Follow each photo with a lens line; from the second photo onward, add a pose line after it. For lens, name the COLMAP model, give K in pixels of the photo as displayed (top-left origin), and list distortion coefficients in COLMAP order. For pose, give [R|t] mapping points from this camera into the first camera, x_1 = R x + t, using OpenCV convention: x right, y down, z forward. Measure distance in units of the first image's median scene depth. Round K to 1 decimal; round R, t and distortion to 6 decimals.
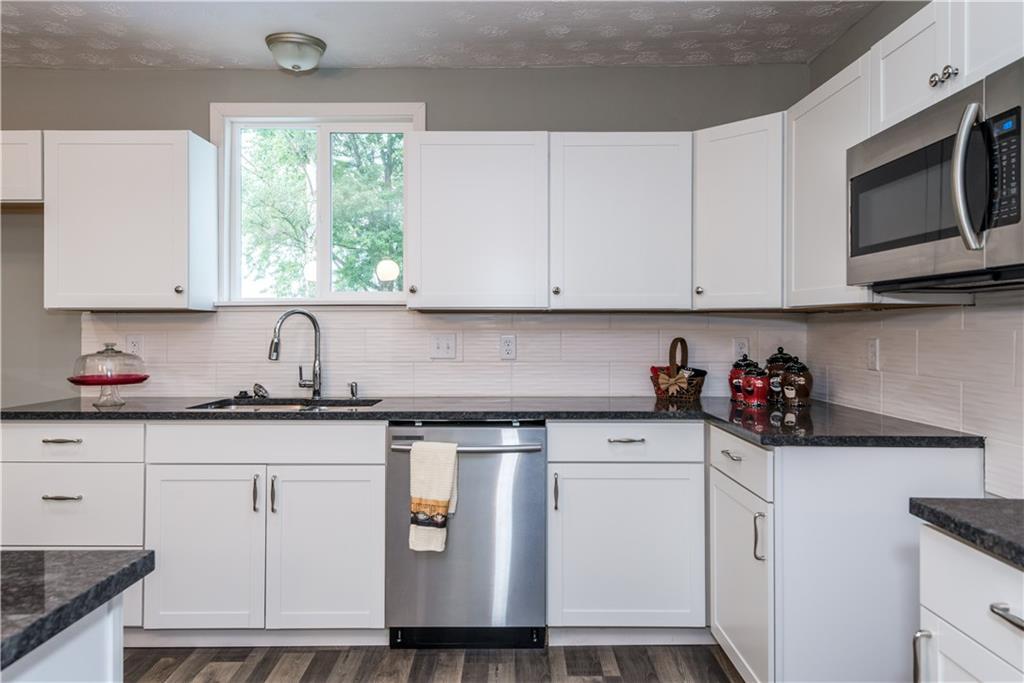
lens RADIAL K [[750.4, 0, 534.9], [0, 750.4, 323.2], [0, 0, 1]] dist [0.023283, -0.004601]
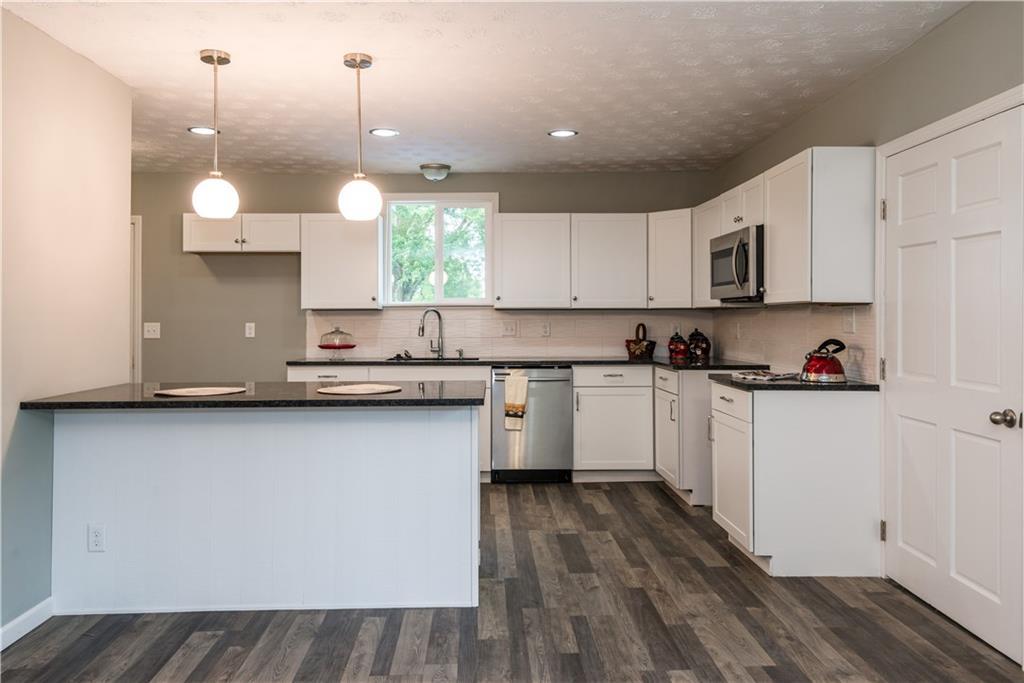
lens RADIAL K [[737.4, 0, 515.8], [0, 737.4, 313.4], [0, 0, 1]] dist [0.055821, -0.049711]
pose [[0.999996, -0.002903, 0.000142, -0.119414], [0.002903, 0.999995, -0.000942, -0.004805], [-0.000139, 0.000943, 1.000000, -0.841772]]
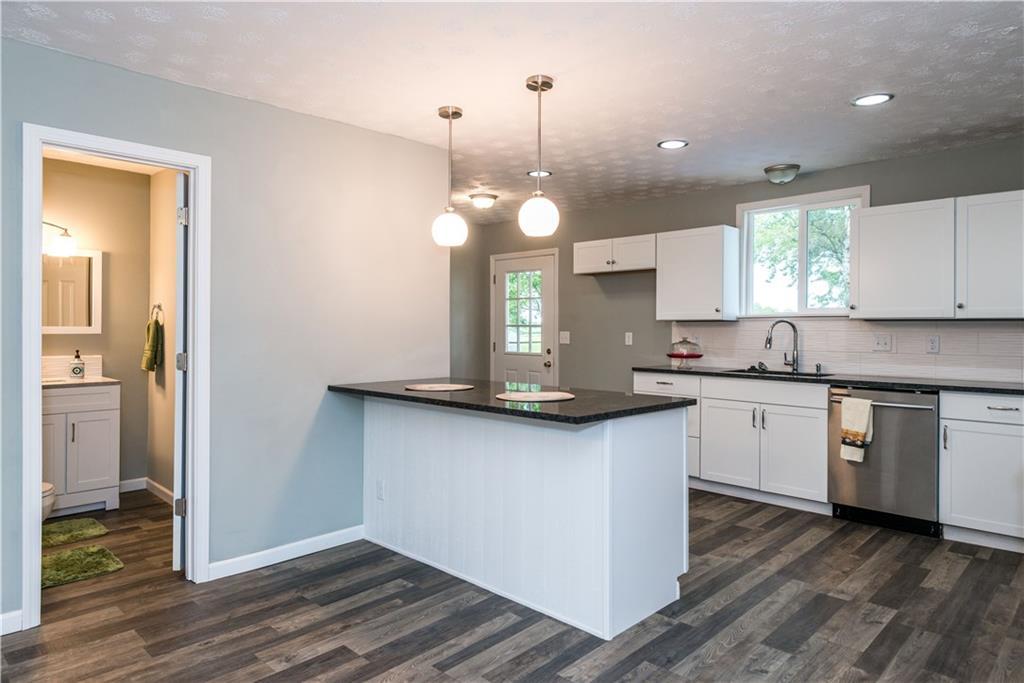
lens RADIAL K [[628.7, 0, 511.8], [0, 628.7, 334.6], [0, 0, 1]] dist [0.039609, -0.034700]
pose [[0.710652, 0.010281, -0.703469, 0.279912], [-0.000038, 0.999894, 0.014574, -0.005324], [0.703544, -0.010330, 0.710576, -0.497951]]
